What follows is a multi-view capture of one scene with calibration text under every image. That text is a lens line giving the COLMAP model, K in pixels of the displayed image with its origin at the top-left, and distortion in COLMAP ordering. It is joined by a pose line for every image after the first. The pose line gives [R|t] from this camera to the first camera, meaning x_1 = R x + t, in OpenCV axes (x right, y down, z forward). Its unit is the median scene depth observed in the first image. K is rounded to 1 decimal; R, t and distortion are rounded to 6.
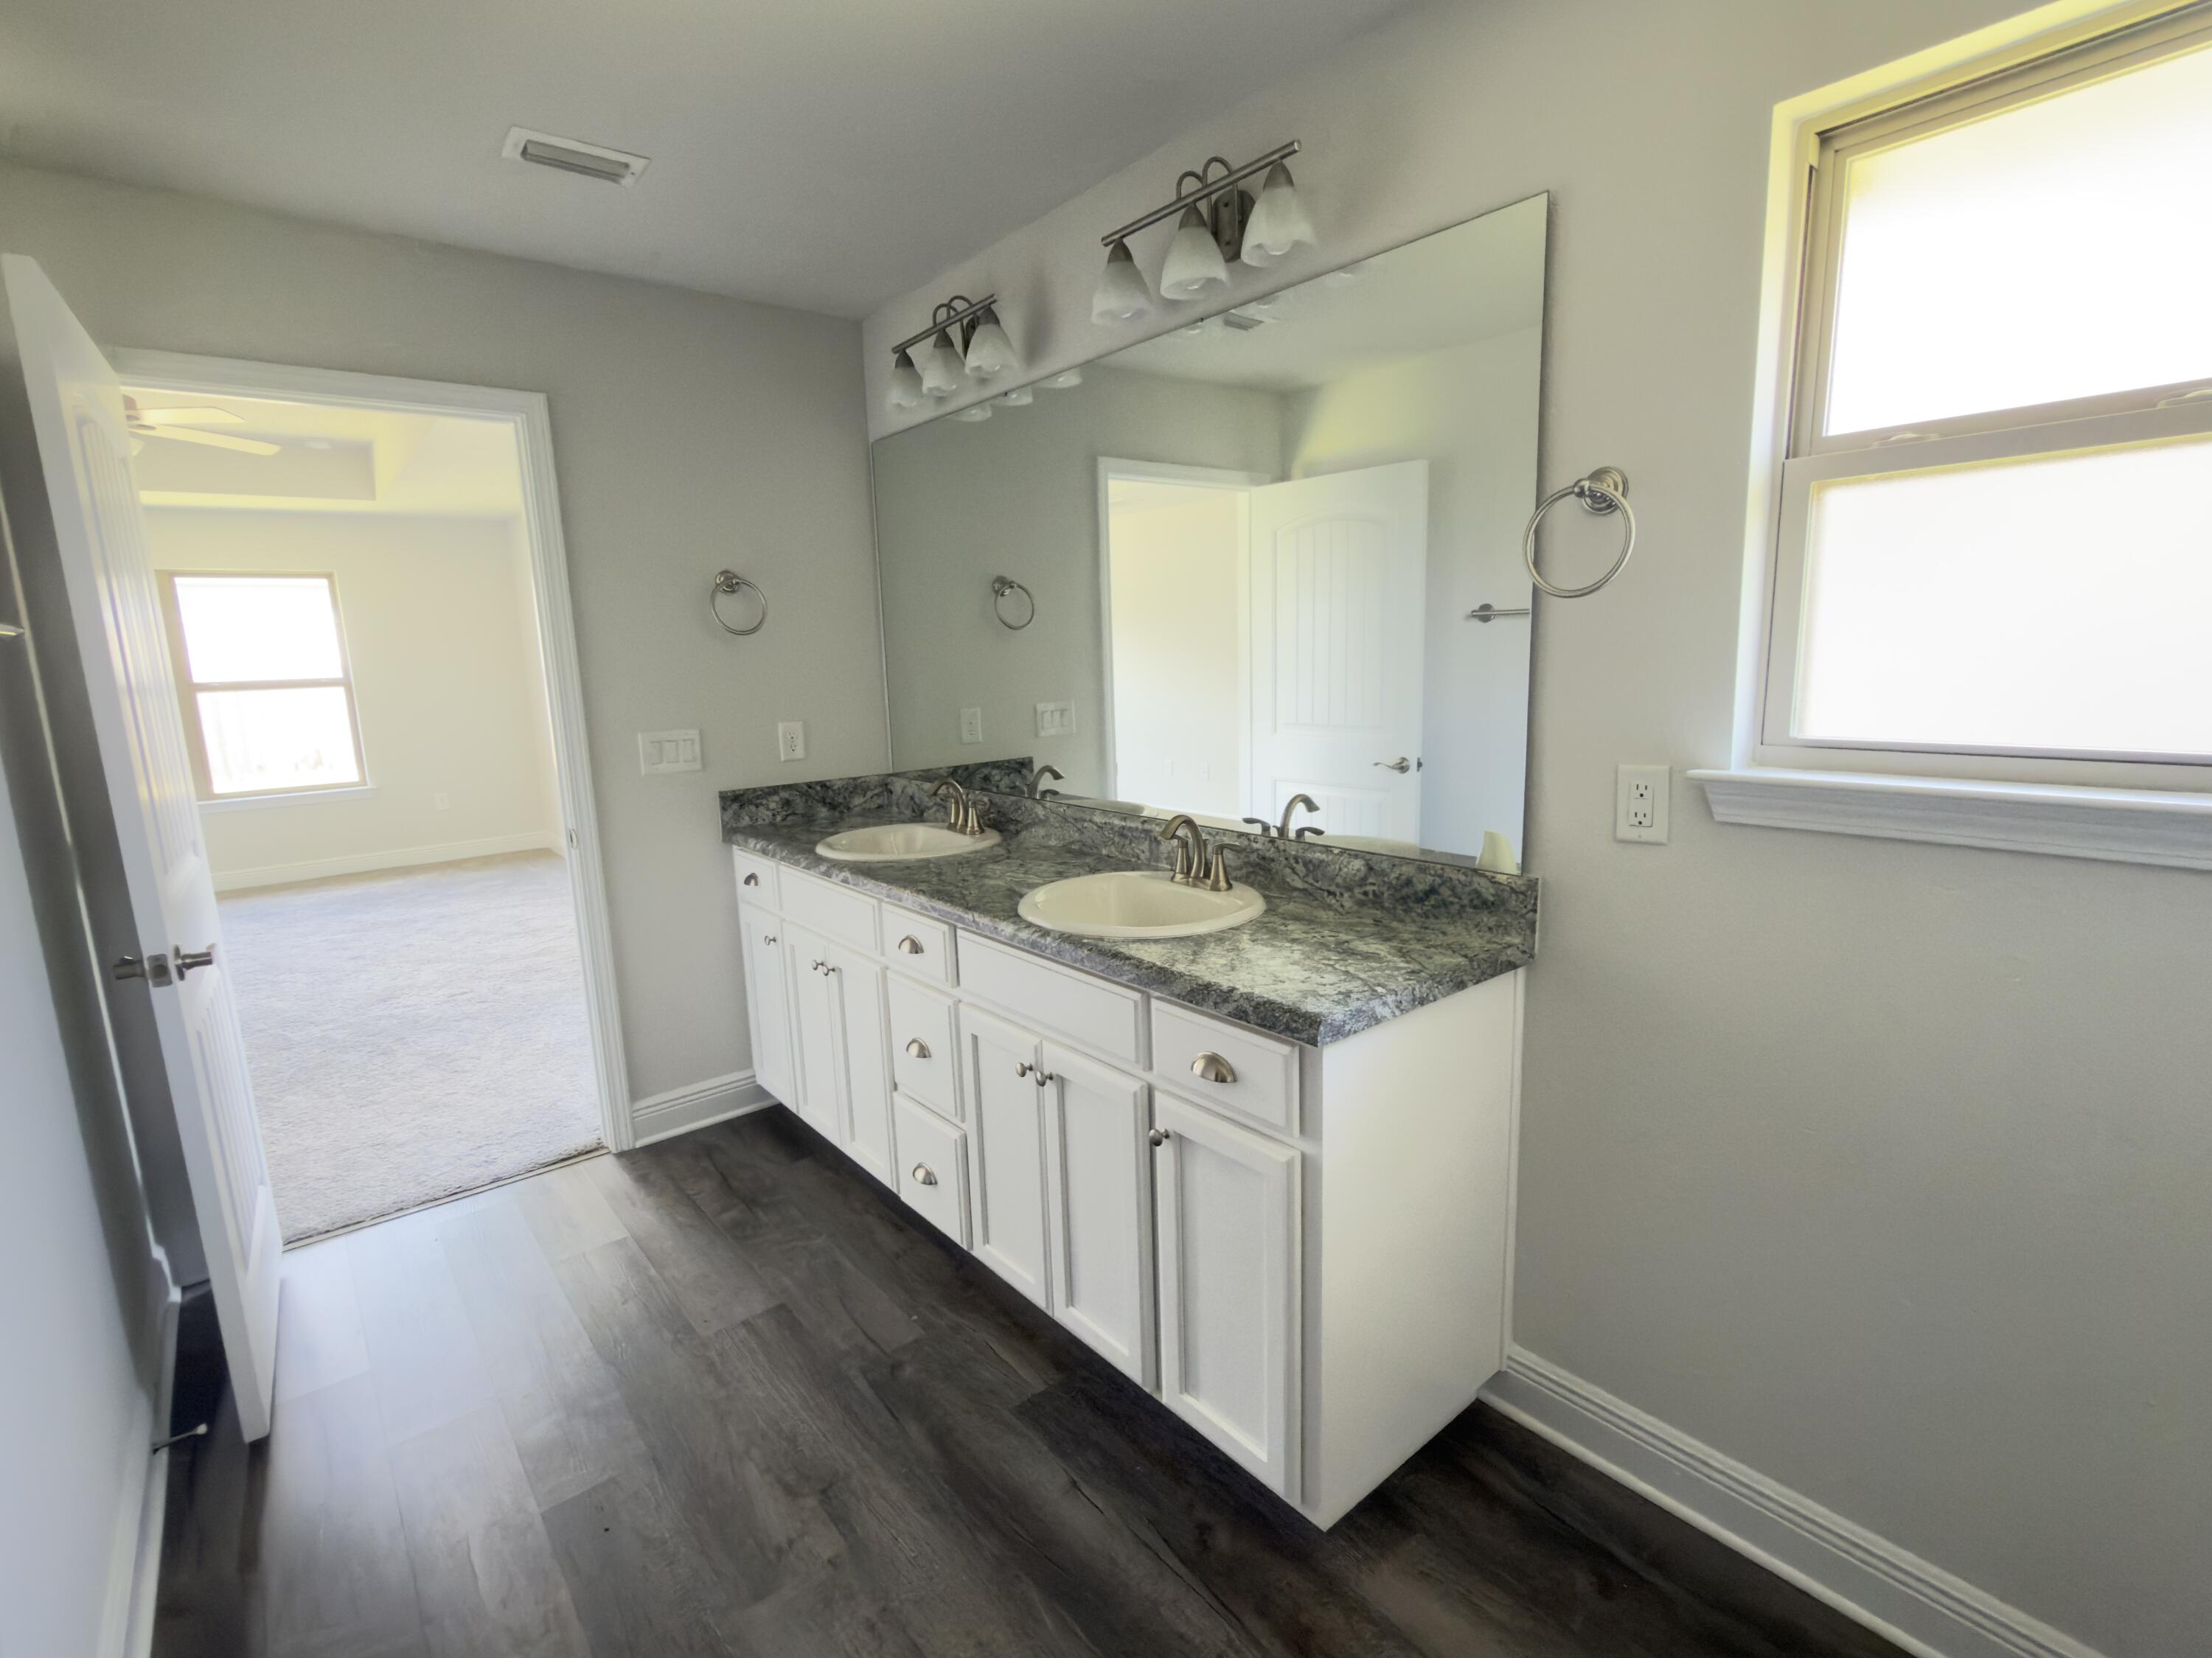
lens RADIAL K [[1033.1, 0, 1106.0], [0, 1033.1, 829.0], [0, 0, 1]] dist [-0.001532, -0.000310]
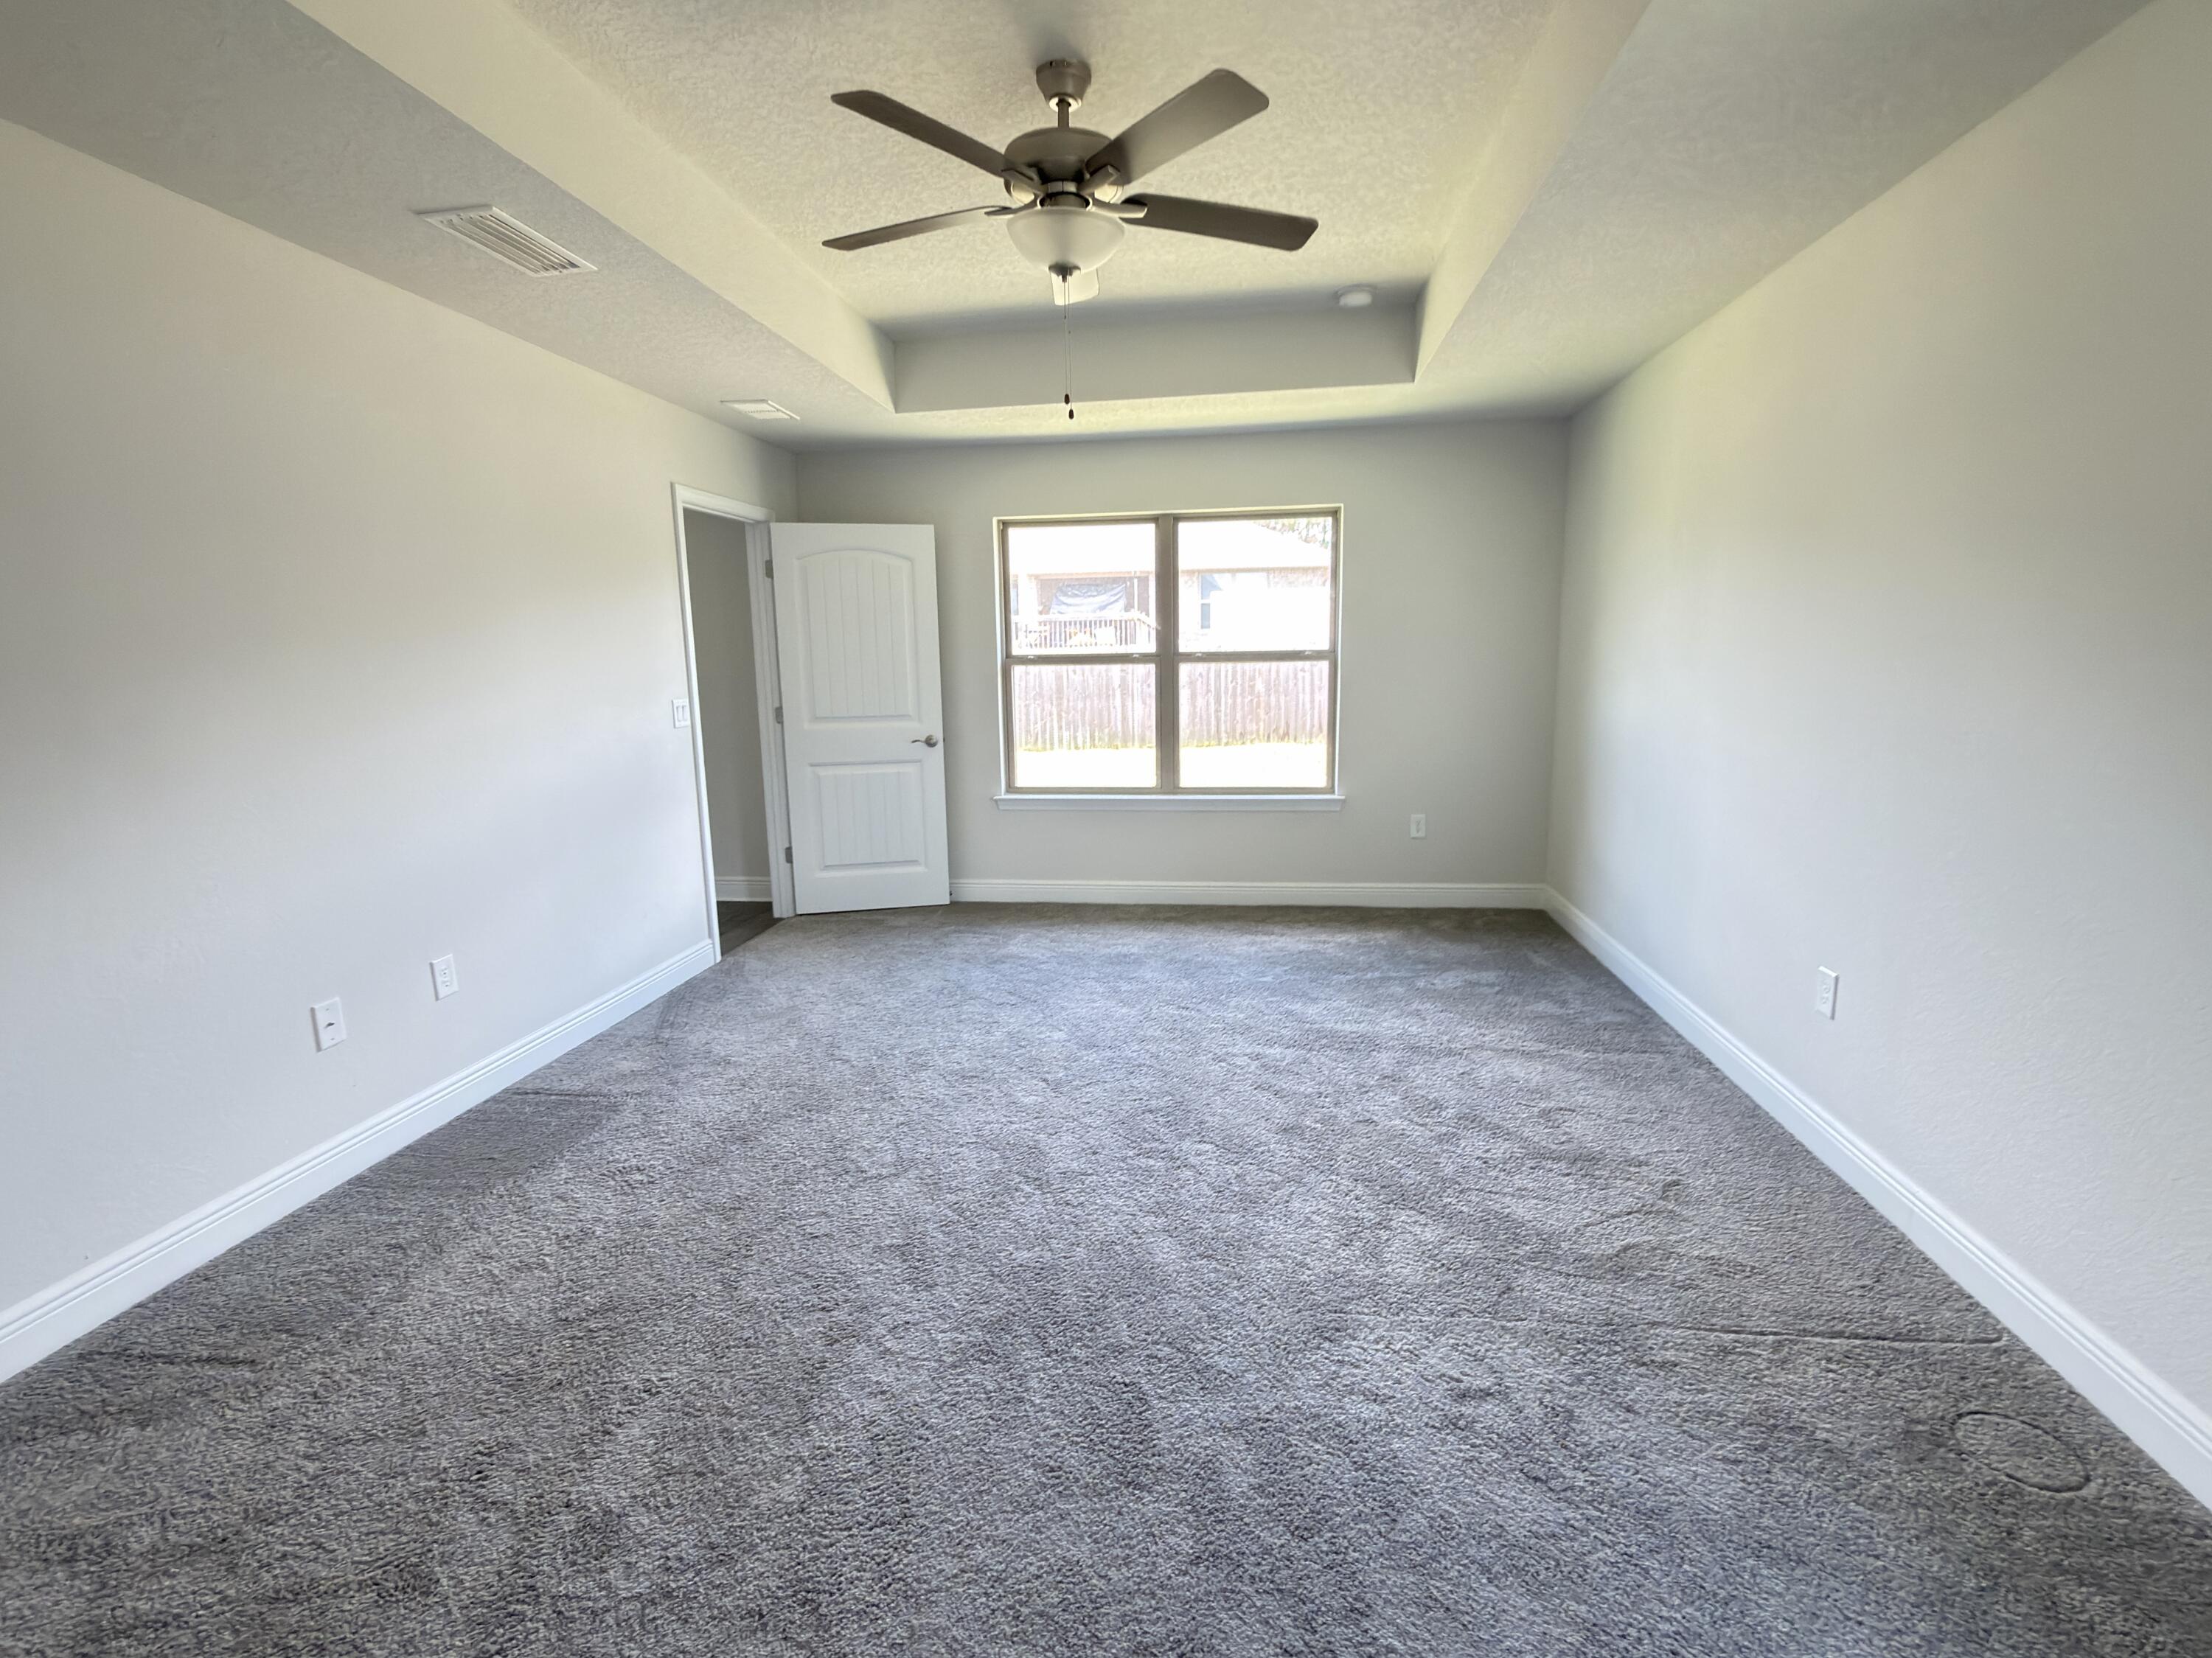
lens RADIAL K [[1033.1, 0, 1106.0], [0, 1033.1, 829.0], [0, 0, 1]] dist [-0.001532, -0.000310]
pose [[0.677083, 0.142709, -0.721937, -0.308740], [-0.134795, 0.988470, 0.068975, -0.050697], [0.723457, 0.050612, 0.688512, 0.398030]]
